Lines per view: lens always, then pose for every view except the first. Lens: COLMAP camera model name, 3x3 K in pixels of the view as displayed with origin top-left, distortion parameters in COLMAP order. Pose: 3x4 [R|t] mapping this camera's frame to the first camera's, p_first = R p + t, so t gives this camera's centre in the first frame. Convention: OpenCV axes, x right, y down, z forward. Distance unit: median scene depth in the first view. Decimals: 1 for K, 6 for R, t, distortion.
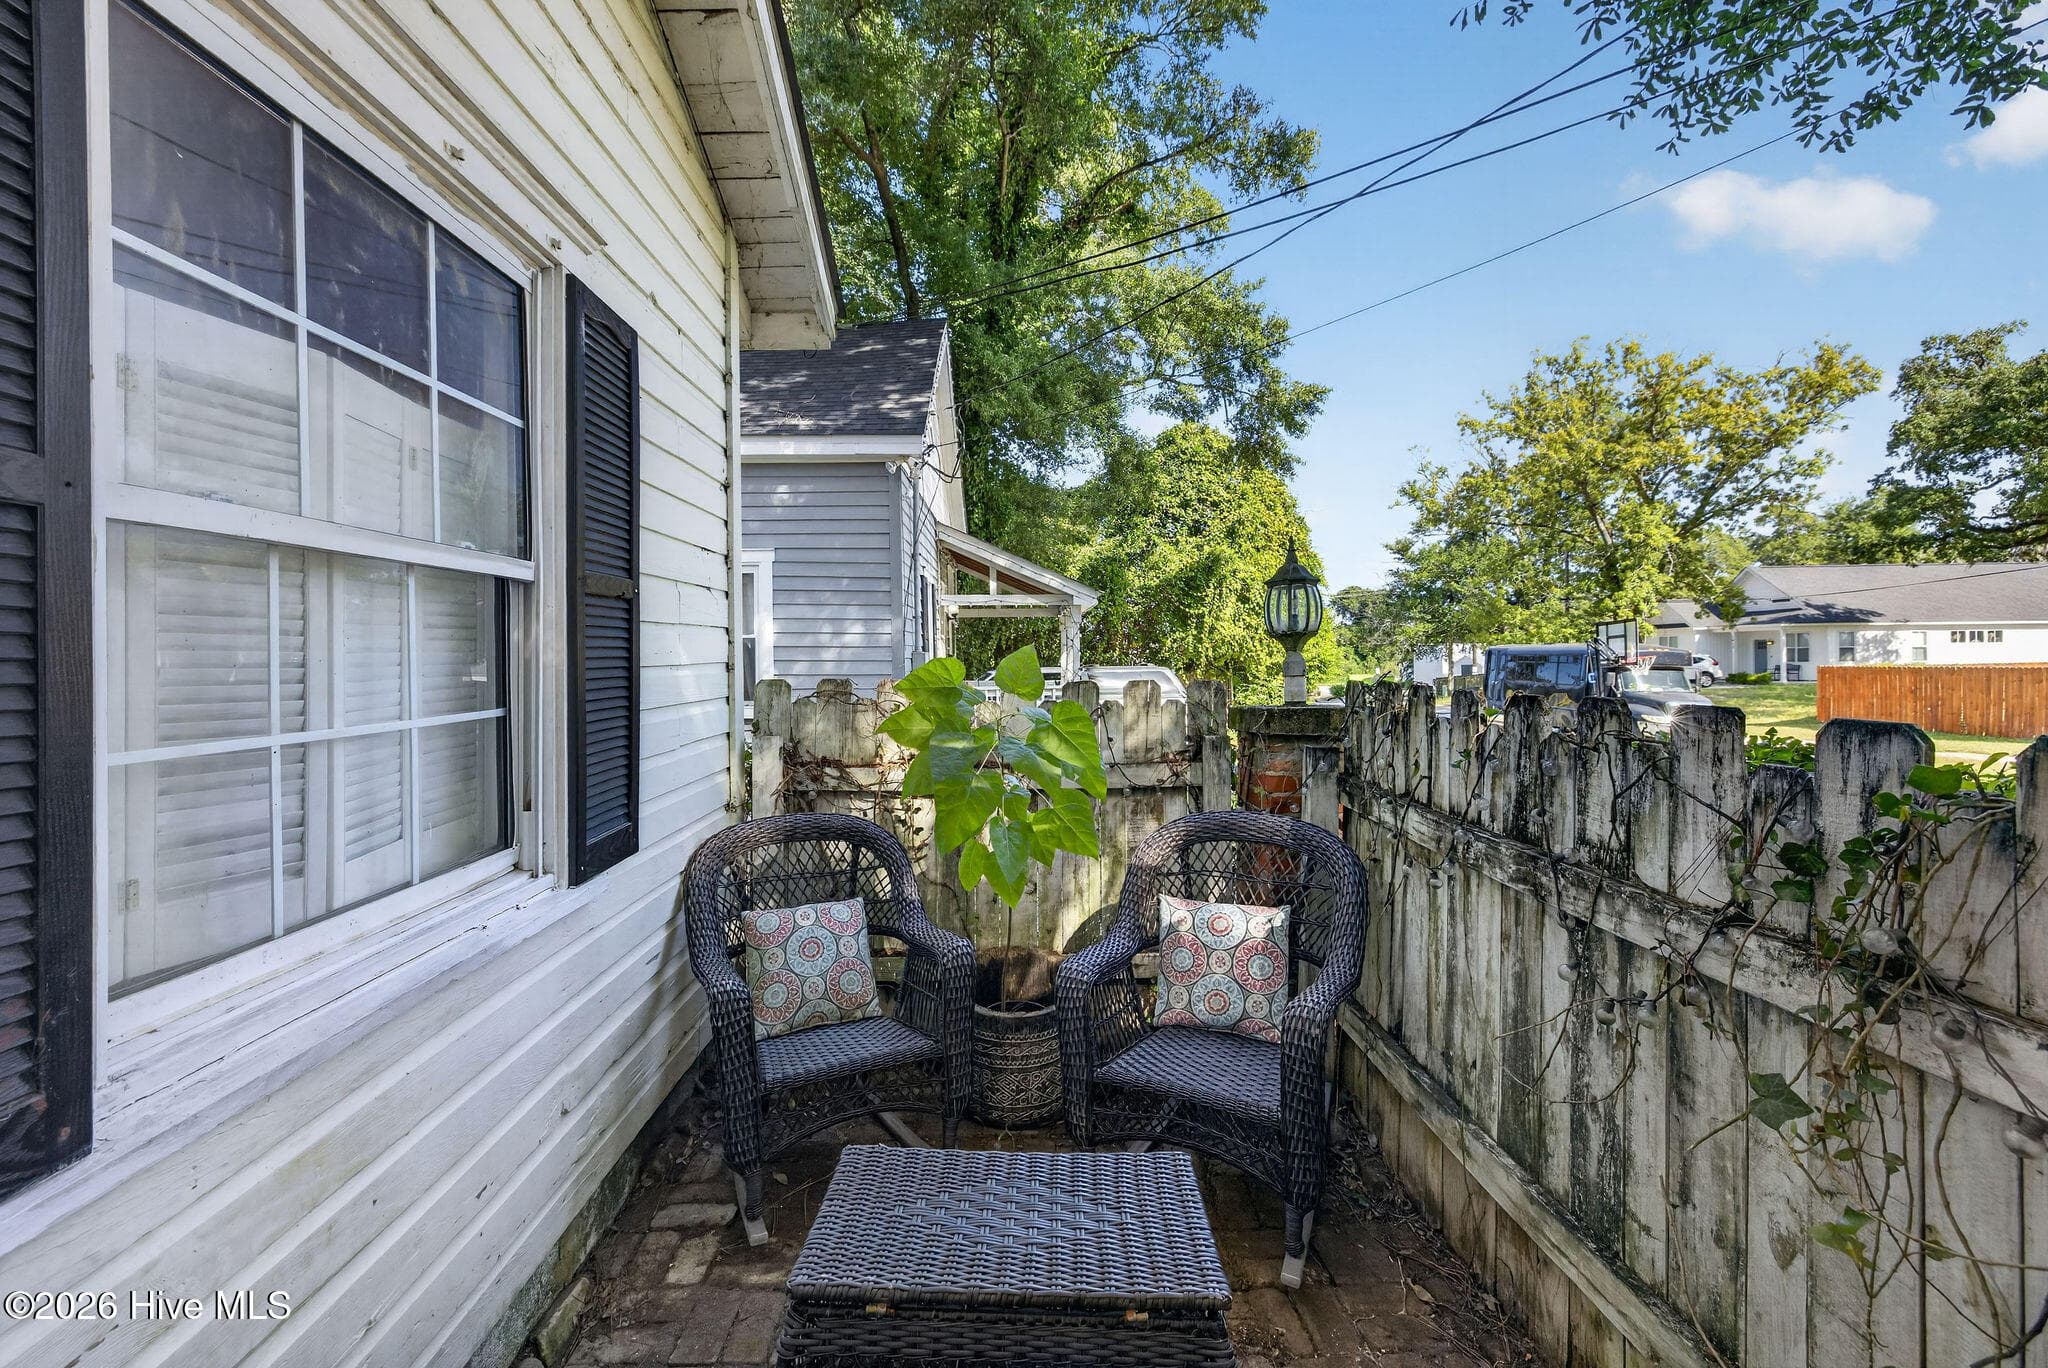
lens RADIAL K [[878.1, 0, 1004.8], [0, 878.1, 652.1], [0, 0, 1]] dist [0.005064, -0.002148]
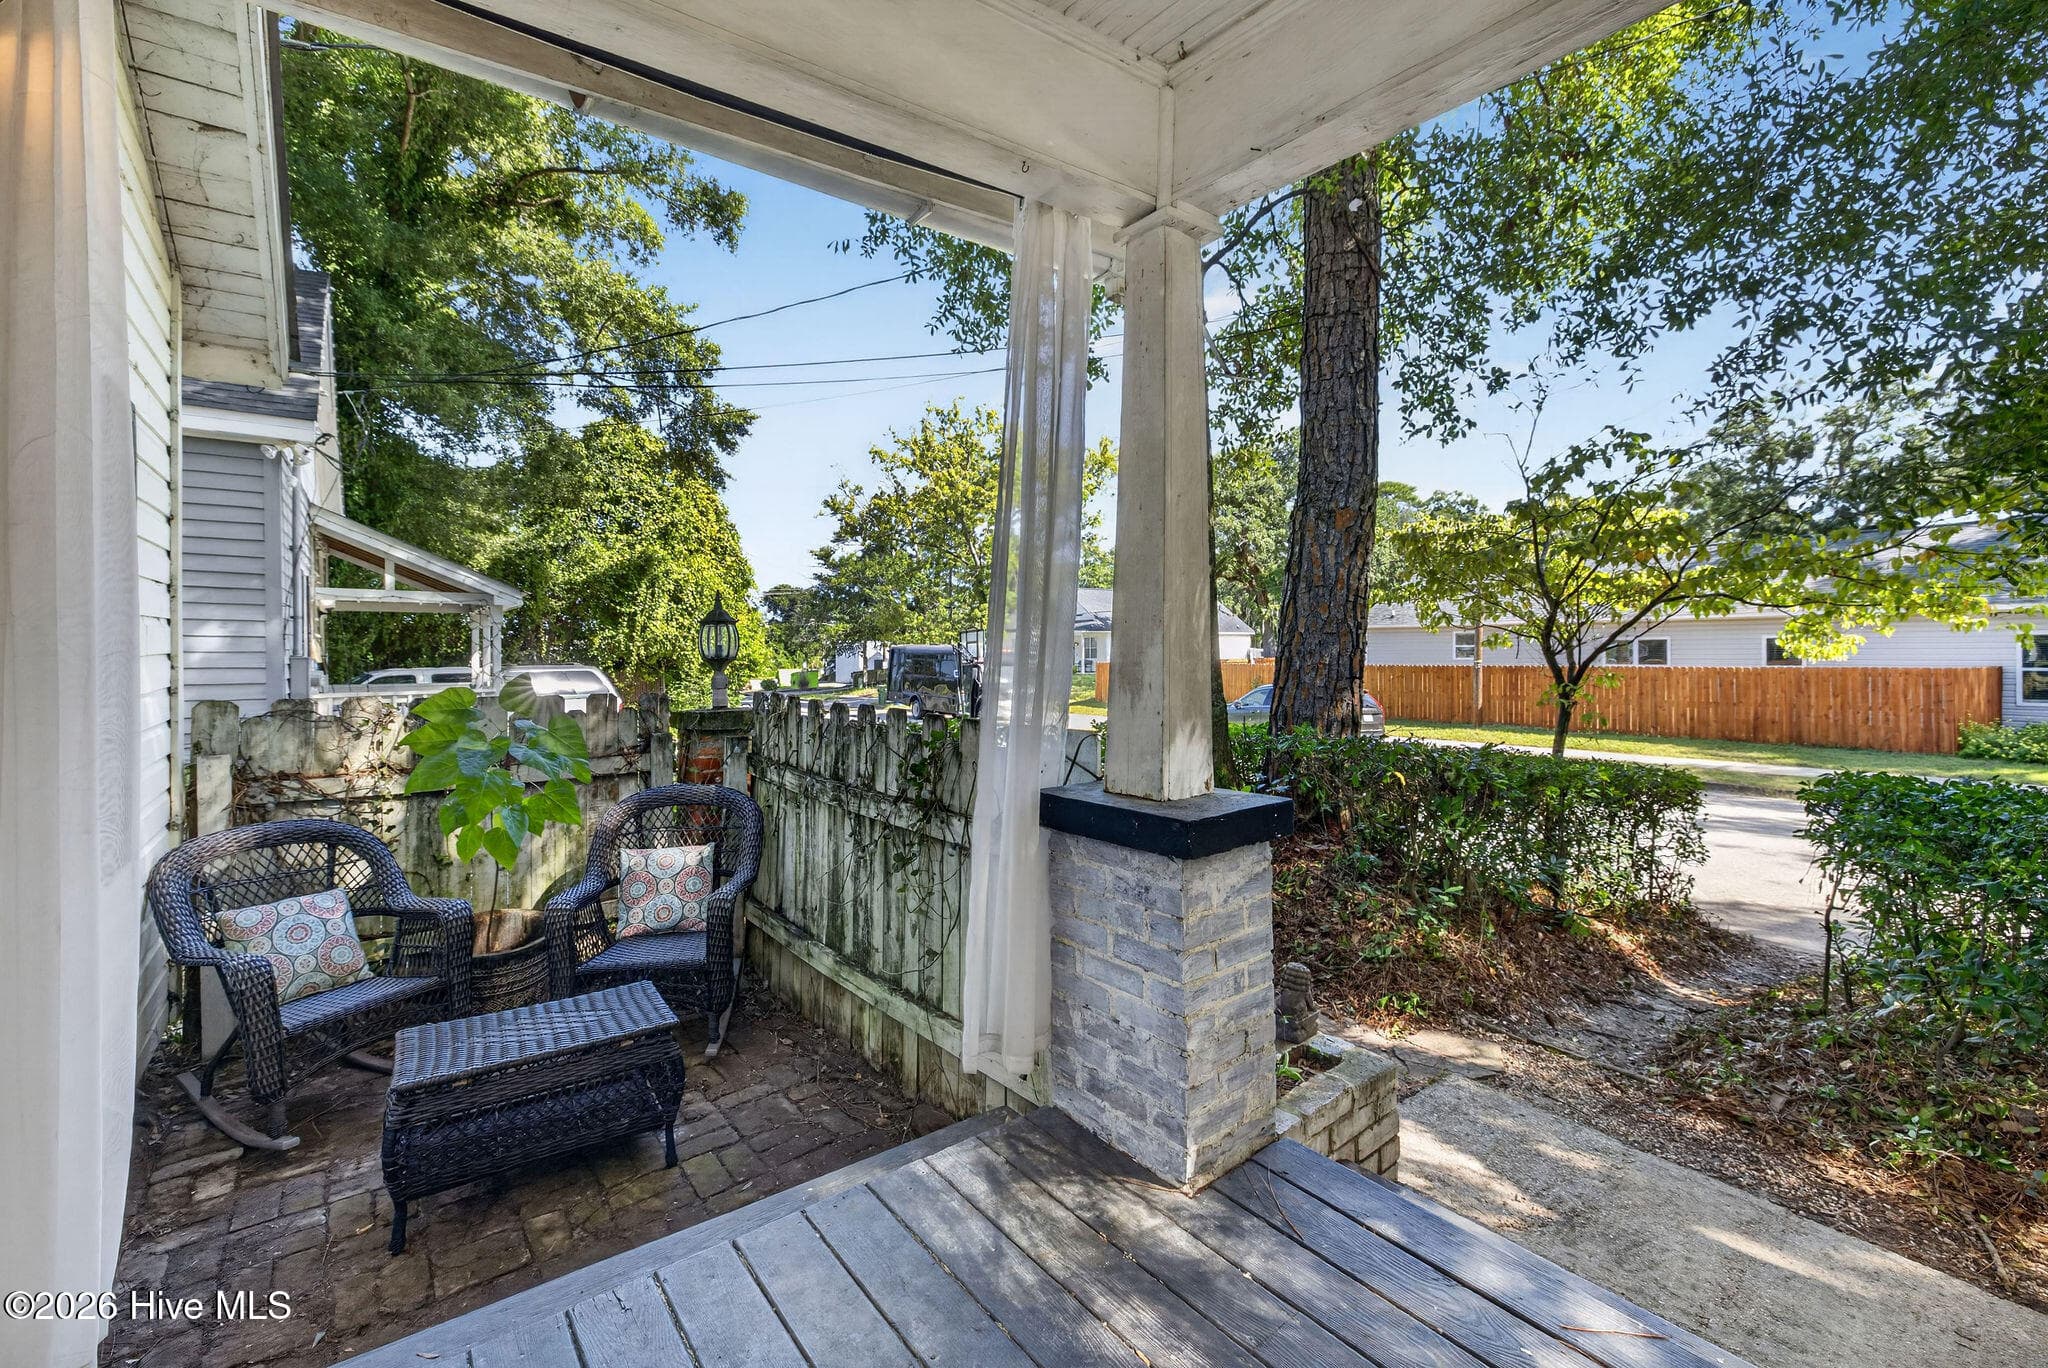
lens RADIAL K [[878.1, 0, 1024.3], [0, 878.1, 656.2], [0, 0, 1]] dist [0.005064, -0.002148]
pose [[0.799328, 0.001729, 0.600892, -0.053527], [-0.008848, 0.999921, 0.008893, -0.017105], [-0.600829, -0.012426, 0.799281, -0.177751]]
